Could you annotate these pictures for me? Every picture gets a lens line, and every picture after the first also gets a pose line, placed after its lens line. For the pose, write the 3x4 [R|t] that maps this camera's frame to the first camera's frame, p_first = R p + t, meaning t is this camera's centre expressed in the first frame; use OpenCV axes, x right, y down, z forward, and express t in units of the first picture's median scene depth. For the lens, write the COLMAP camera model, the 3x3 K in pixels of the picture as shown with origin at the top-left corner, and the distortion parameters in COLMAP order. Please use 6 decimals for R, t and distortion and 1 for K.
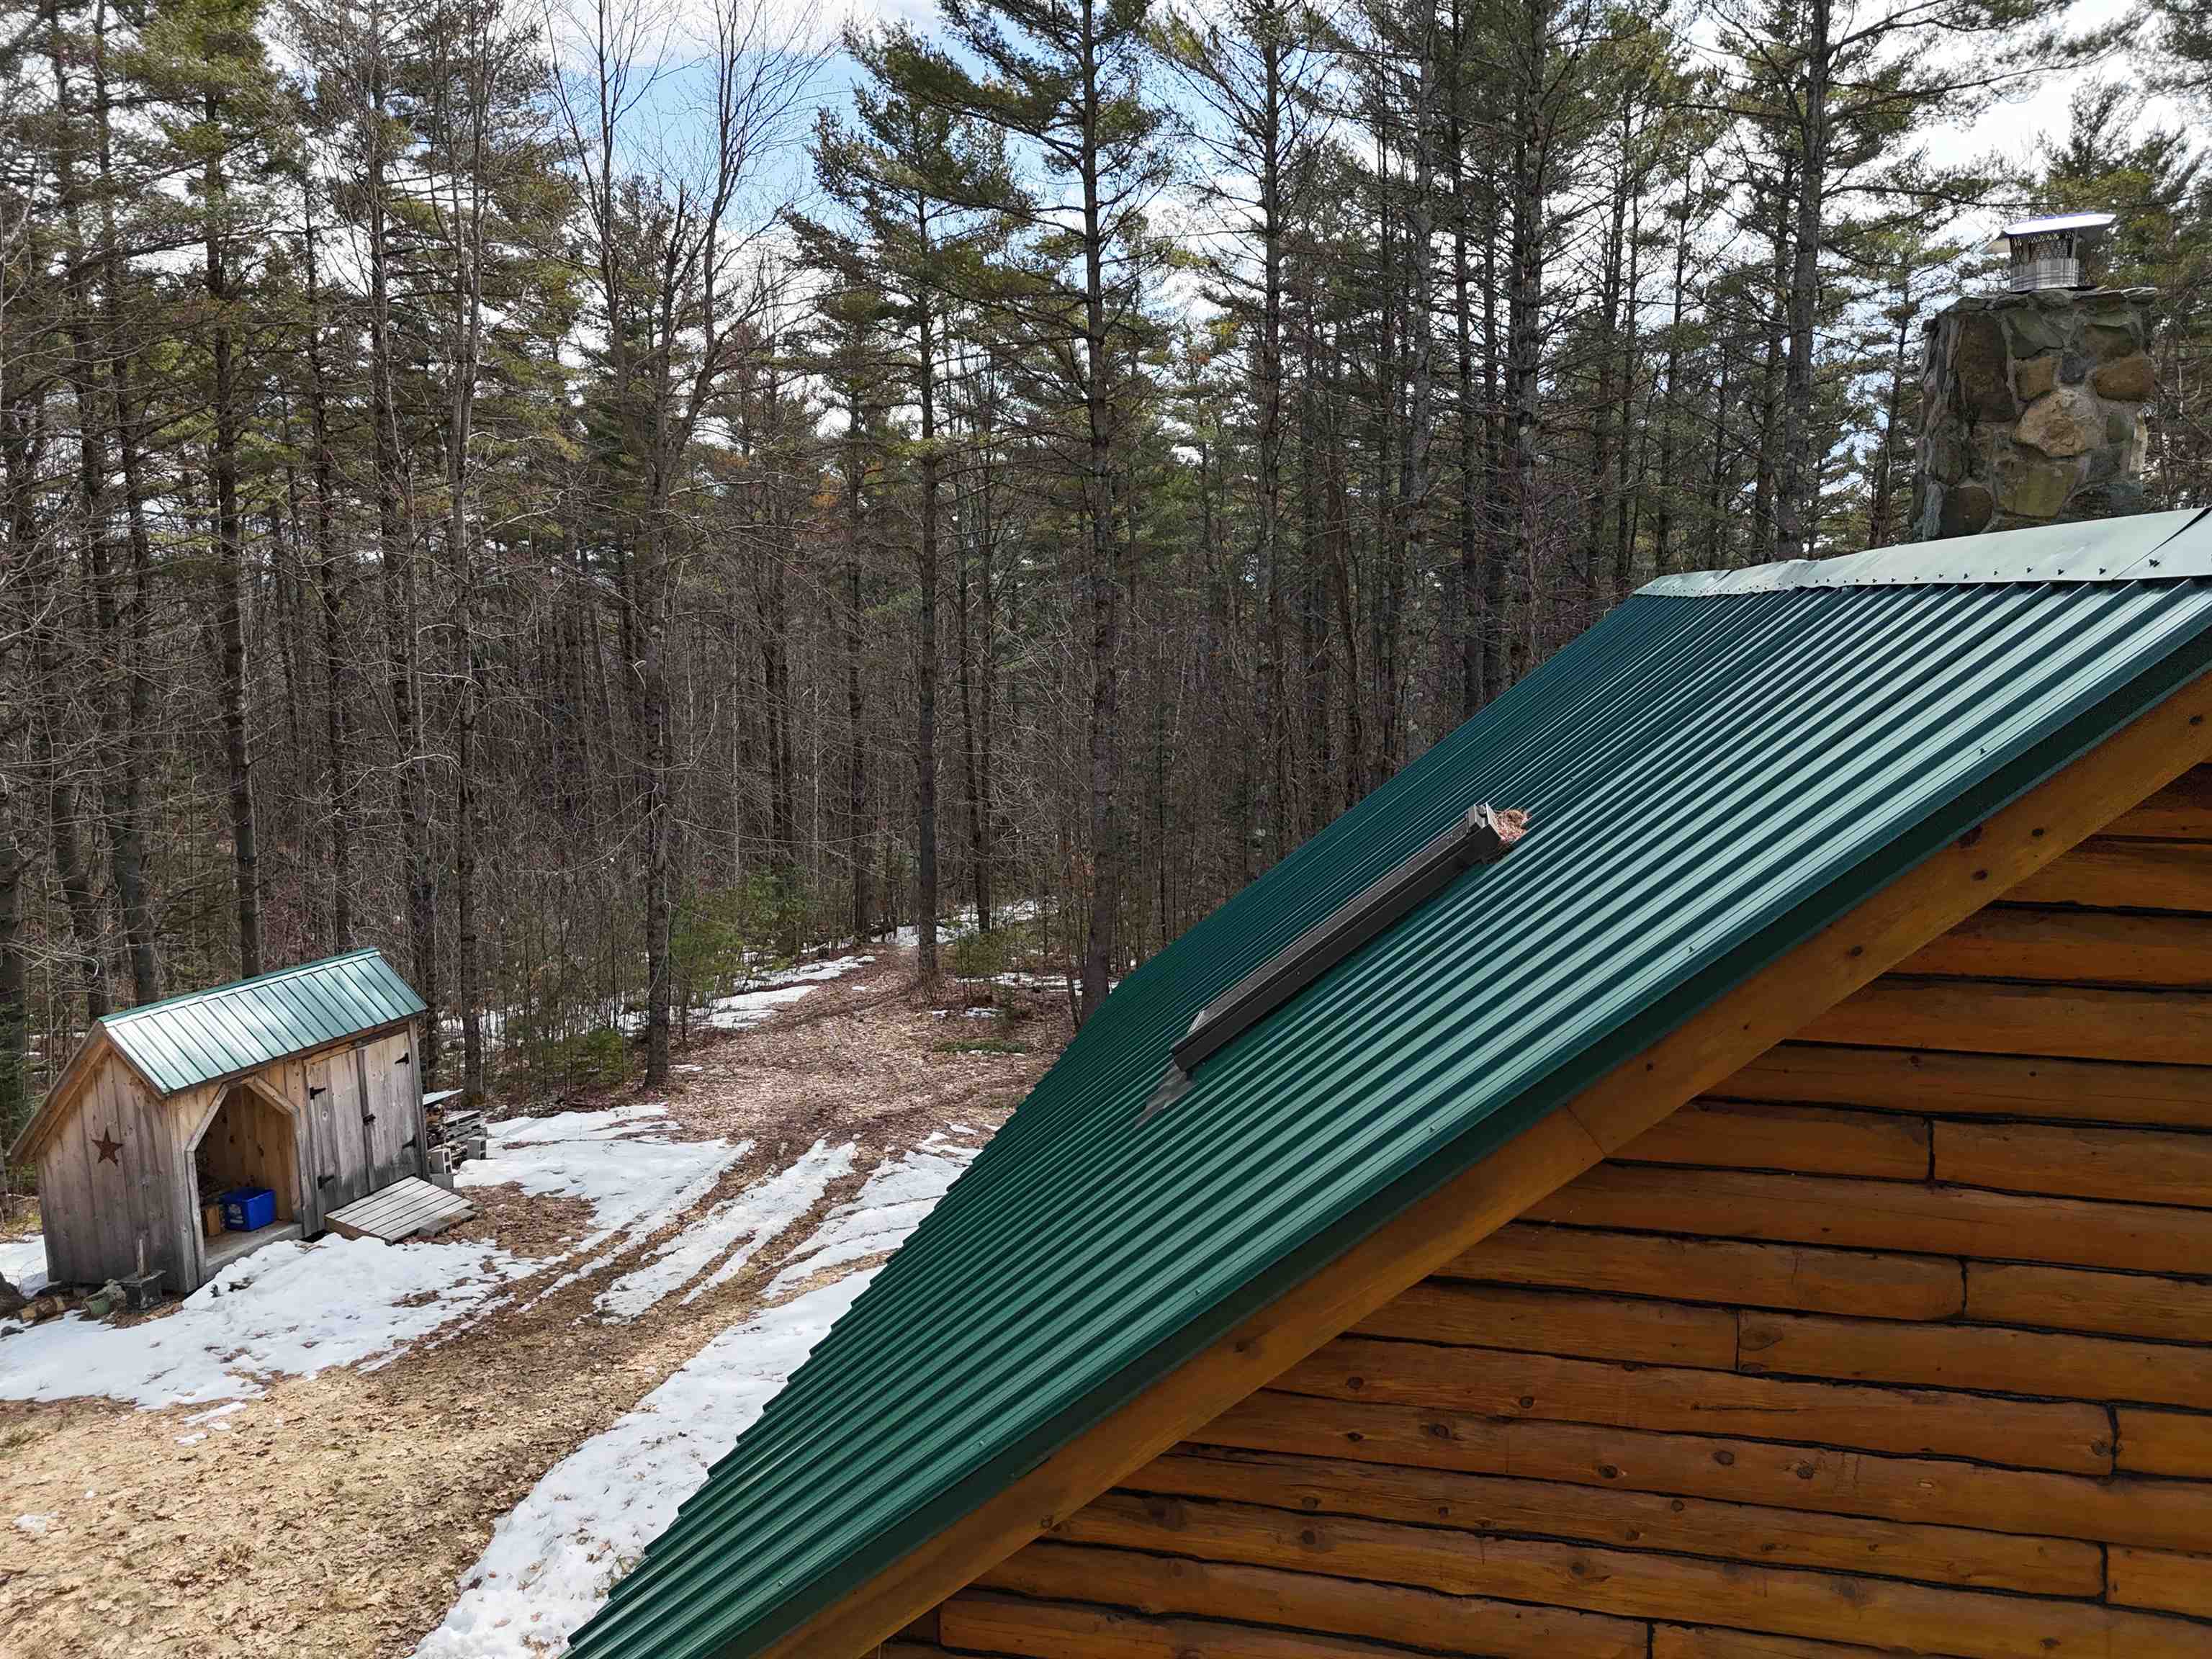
lens RADIAL K [[1625.6, 0, 1105.1], [0, 1625.6, 818.5], [0, 0, 1]] dist [0.074335, -0.060098]
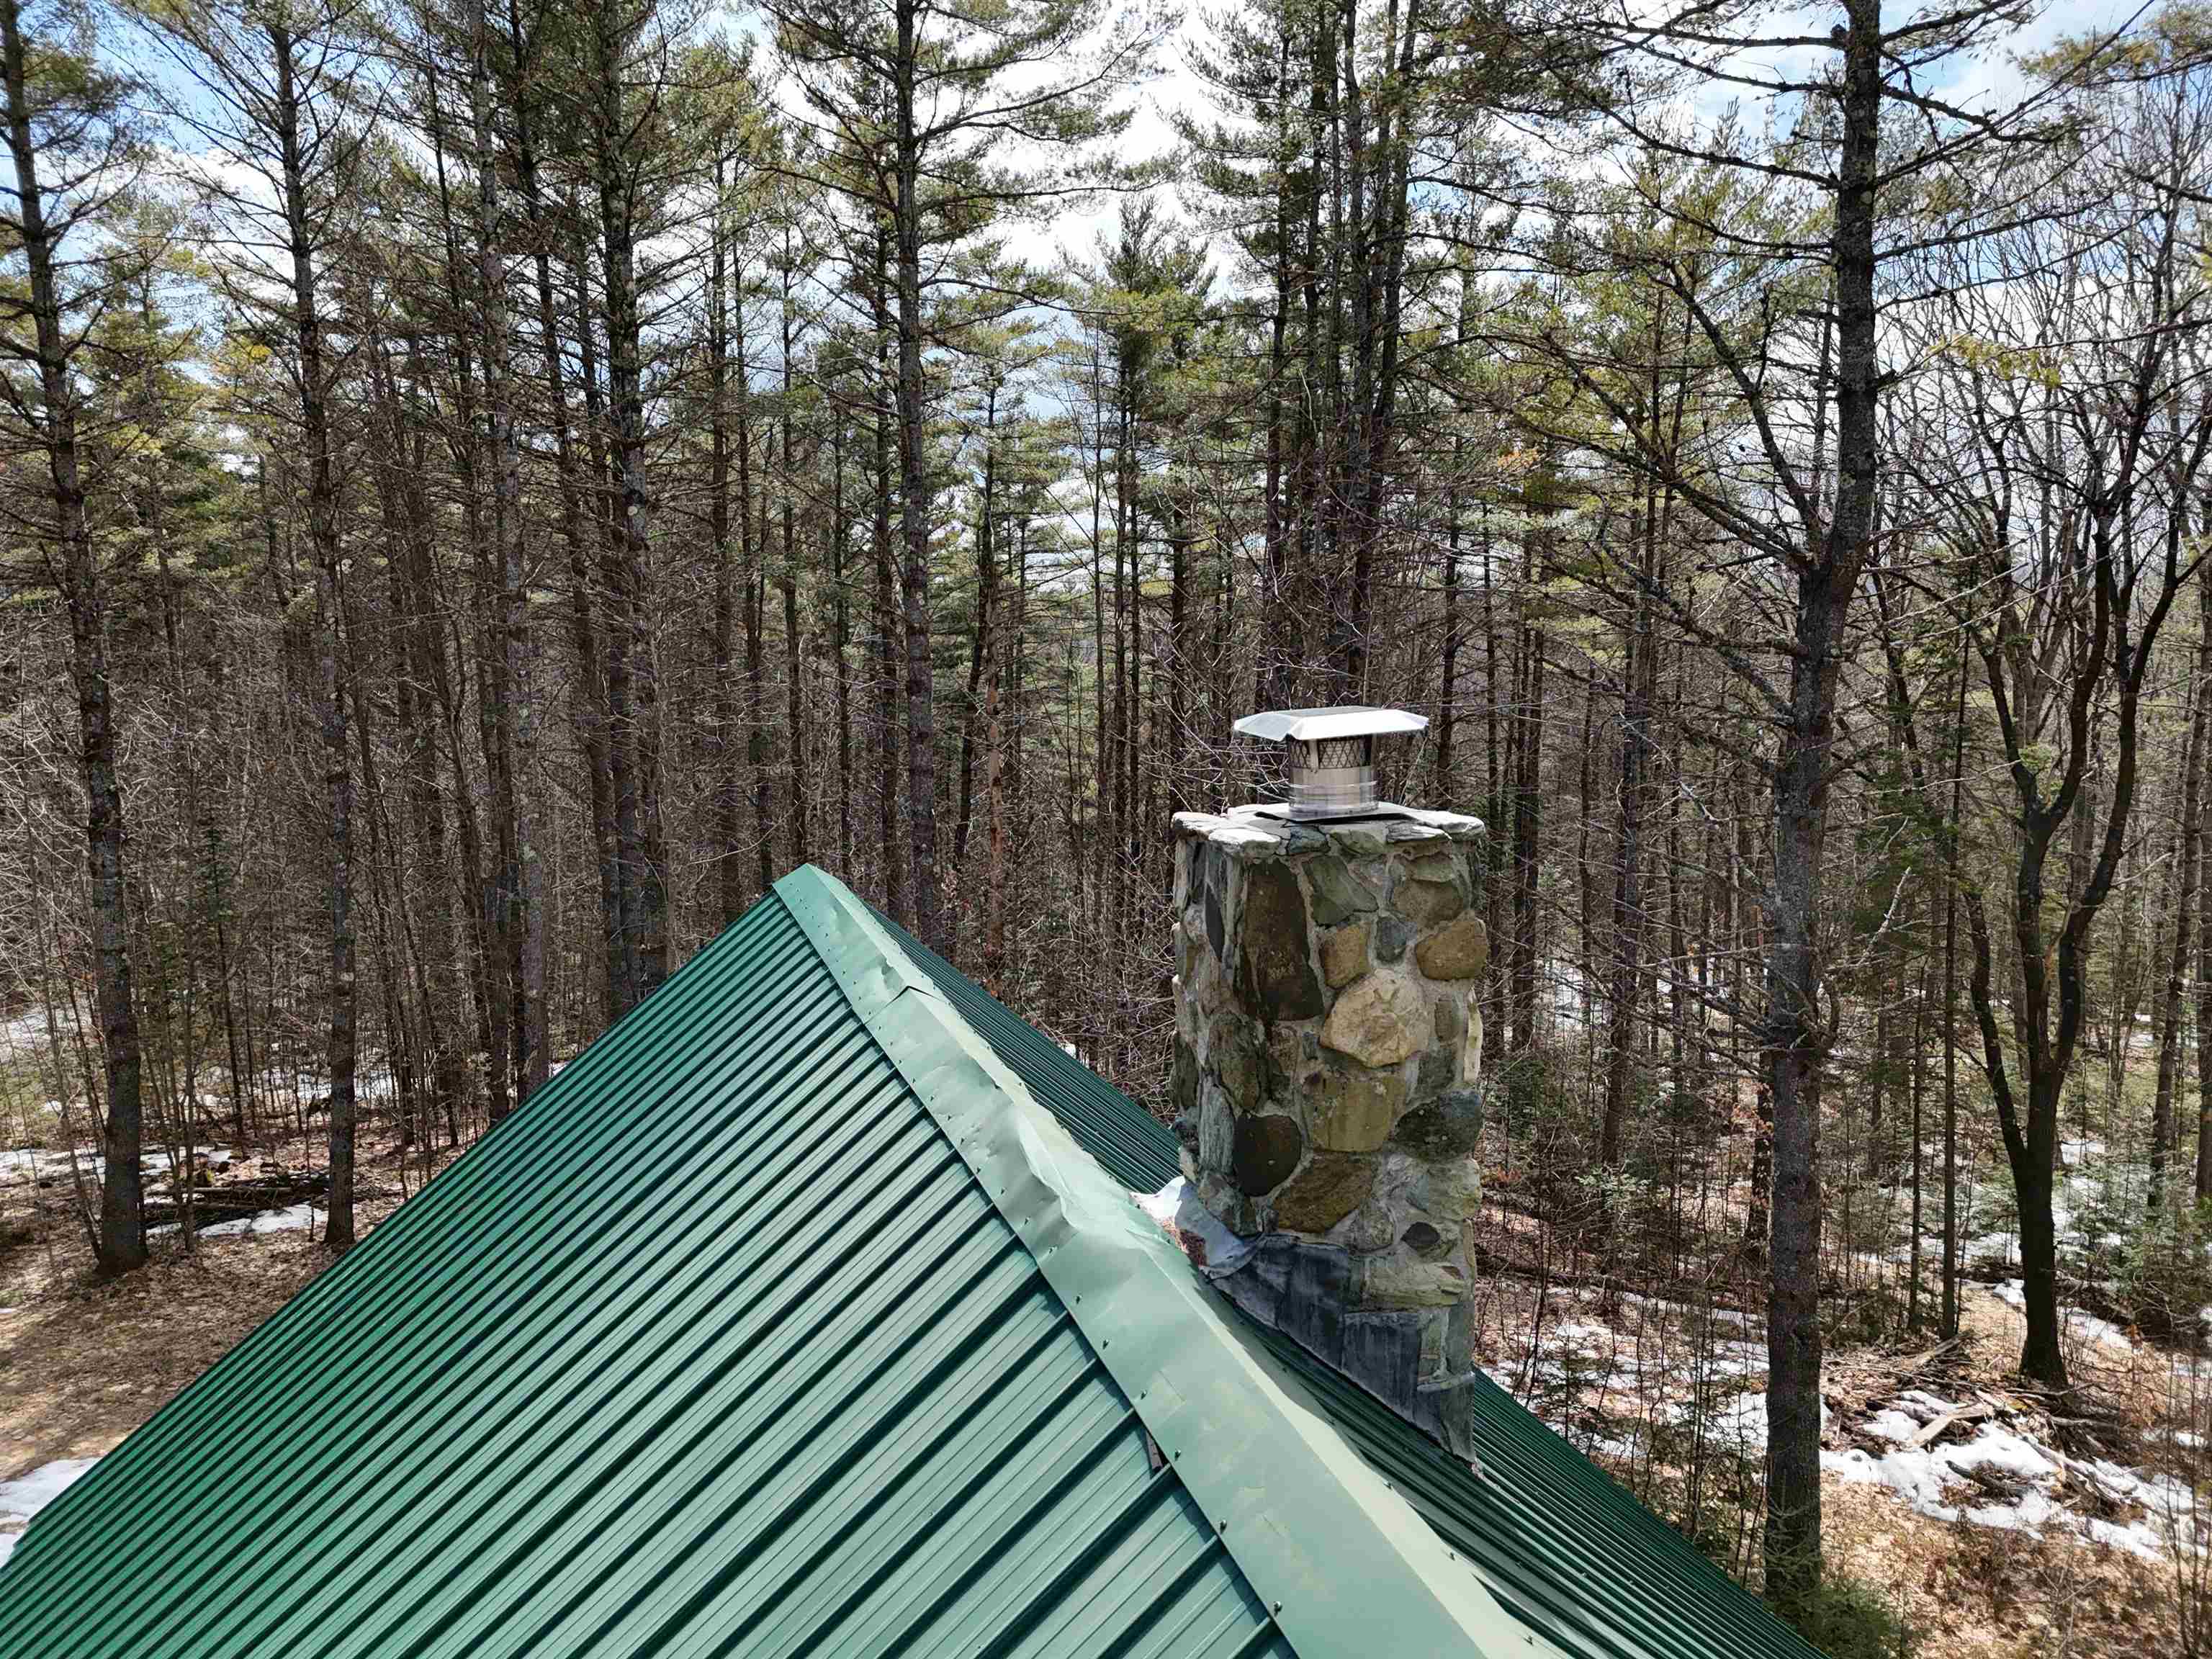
lens RADIAL K [[1625.6, 0, 1105.7], [0, 1625.6, 825.7], [0, 0, 1]] dist [0.074335, -0.060098]
pose [[0.870918, -0.061702, 0.487540, 0.030082], [0.059656, 0.998024, 0.019740, -0.062548], [-0.487794, 0.011893, 0.872878, 0.088505]]
